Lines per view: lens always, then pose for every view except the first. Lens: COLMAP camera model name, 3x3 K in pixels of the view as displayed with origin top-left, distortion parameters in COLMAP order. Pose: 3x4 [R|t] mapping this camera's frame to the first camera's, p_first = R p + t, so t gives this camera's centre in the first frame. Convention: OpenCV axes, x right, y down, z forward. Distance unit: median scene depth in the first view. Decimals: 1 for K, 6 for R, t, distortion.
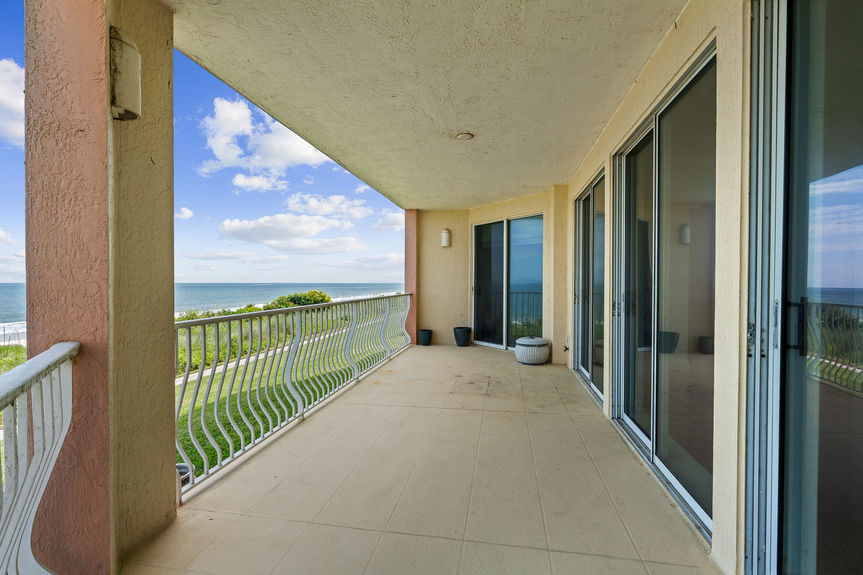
lens RADIAL K [[387.4, 0, 426.0], [0, 387.4, 288.8], [0, 0, 1]] dist [-0.005548, 0.001329]
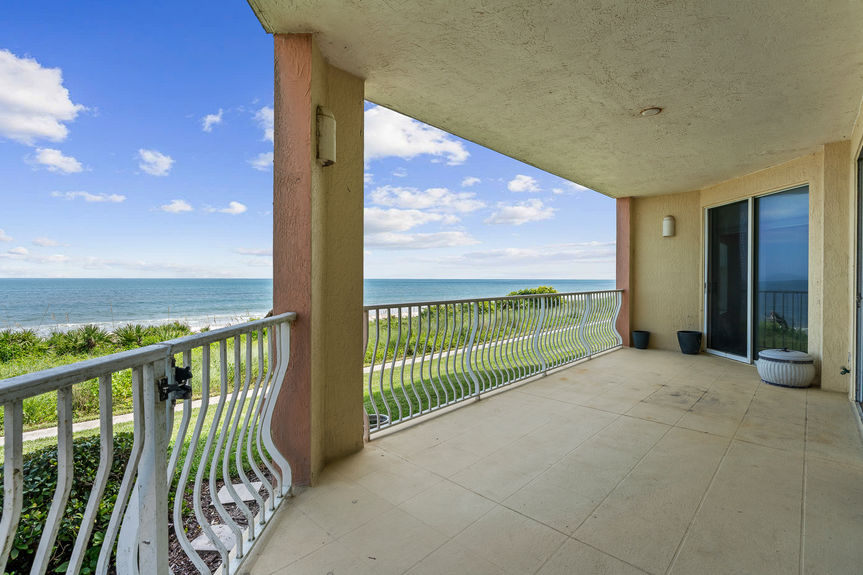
lens RADIAL K [[387.4, 0, 432.6], [0, 387.4, 282.0], [0, 0, 1]] dist [-0.005548, 0.001329]
pose [[0.838964, 0.006581, -0.544147, 0.146301], [-0.010870, 0.999930, -0.004667, 0.004487], [0.544079, 0.009830, 0.838977, -0.009587]]
